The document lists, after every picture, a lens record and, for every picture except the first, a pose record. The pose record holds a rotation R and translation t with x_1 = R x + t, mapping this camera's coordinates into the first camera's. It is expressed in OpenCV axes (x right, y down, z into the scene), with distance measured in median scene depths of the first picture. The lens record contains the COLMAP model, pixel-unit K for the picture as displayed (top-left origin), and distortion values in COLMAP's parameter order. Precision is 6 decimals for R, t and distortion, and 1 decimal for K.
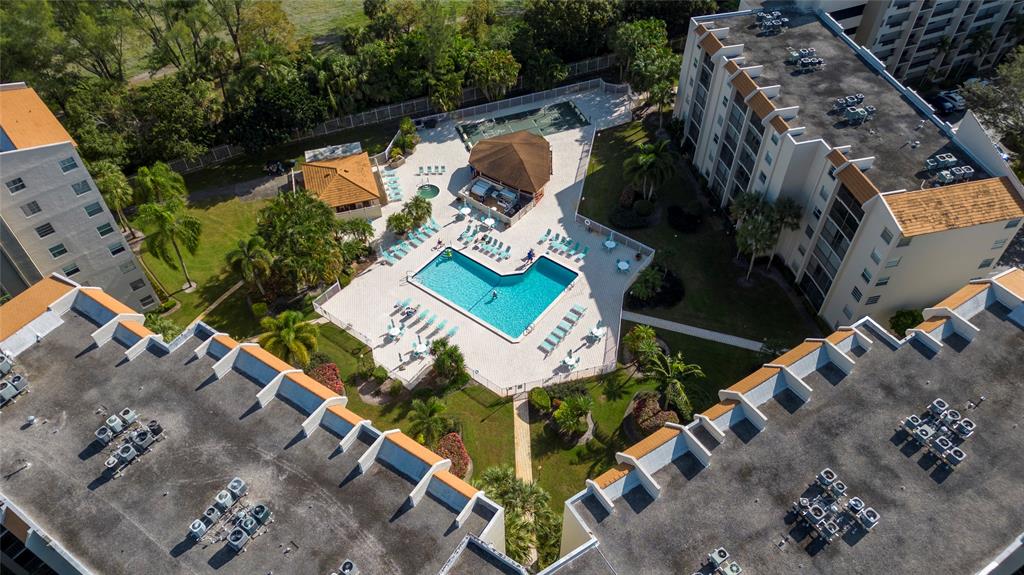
lens RADIAL K [[721.0, 0, 512.0], [0, 721.0, 287.5], [0, 0, 1]] dist [0.090609, -0.093907]
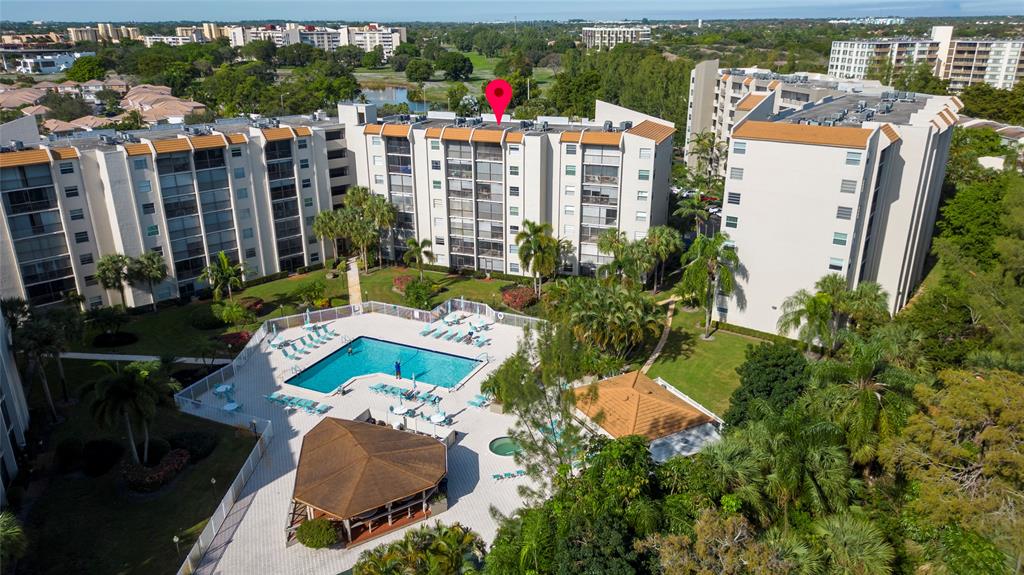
lens RADIAL K [[721.0, 0, 512.0], [0, 721.0, 287.5], [0, 0, 1]] dist [0.090609, -0.093907]
pose [[-0.978716, 0.082319, -0.187983, -0.015311], [-0.142803, 0.384670, 0.911941, -0.846916], [0.147382, 0.919376, -0.364727, 1.230089]]
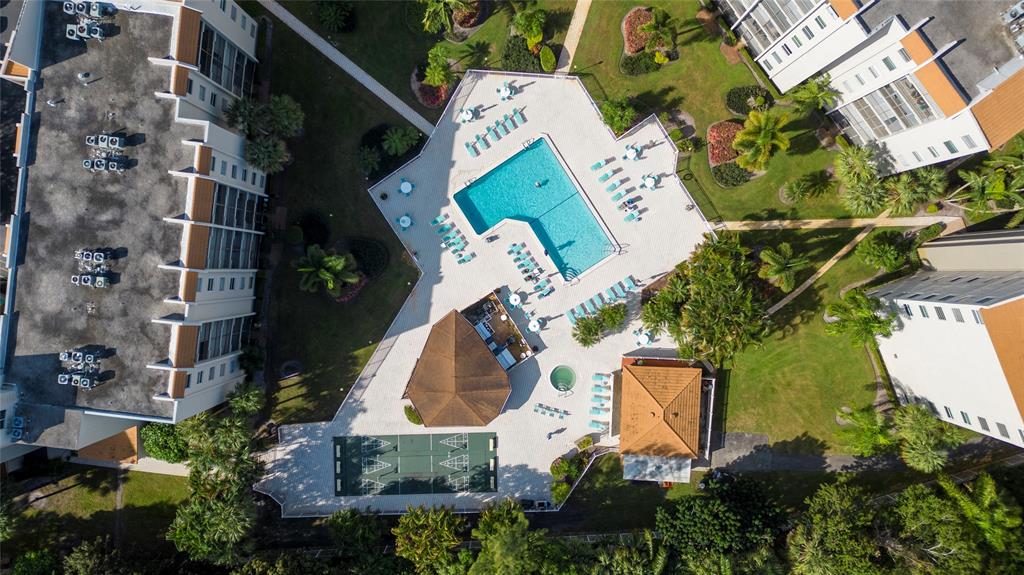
lens RADIAL K [[721.0, 0, 512.0], [0, 721.0, 287.5], [0, 0, 1]] dist [0.090609, -0.093907]
pose [[-0.941637, -0.336615, 0.003069, -0.026547], [0.253731, -0.703729, 0.663616, -0.723959], [-0.221223, 0.625664, 0.748068, 0.328726]]
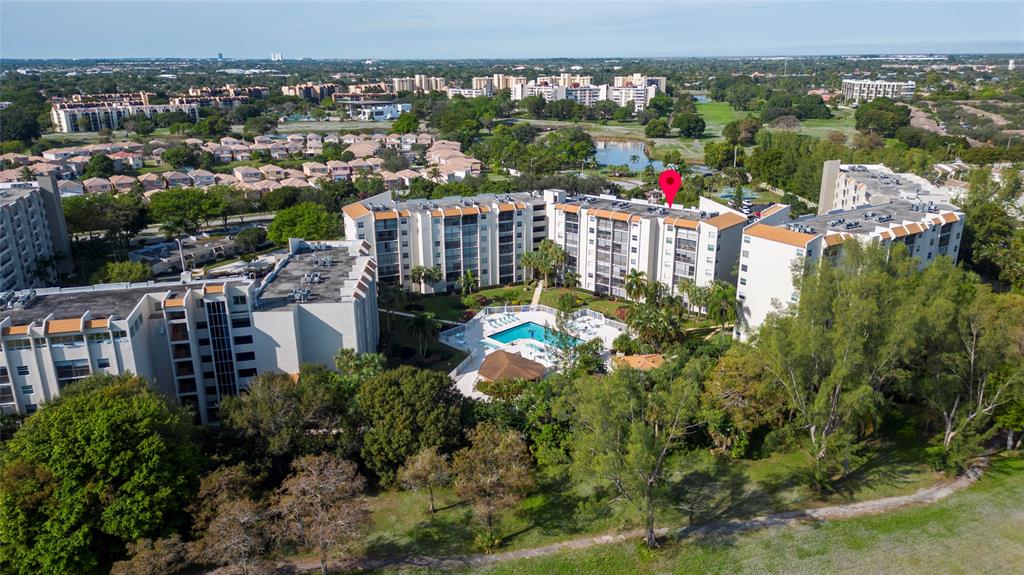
lens RADIAL K [[717.3, 0, 512.0], [0, 717.3, 287.5], [0, 0, 1]] dist [0.170760, -0.151623]
pose [[-0.988448, -0.034470, 0.147589, -0.209239], [0.119564, 0.421091, 0.899104, -1.553824], [-0.093141, 0.906363, -0.412105, 1.568335]]
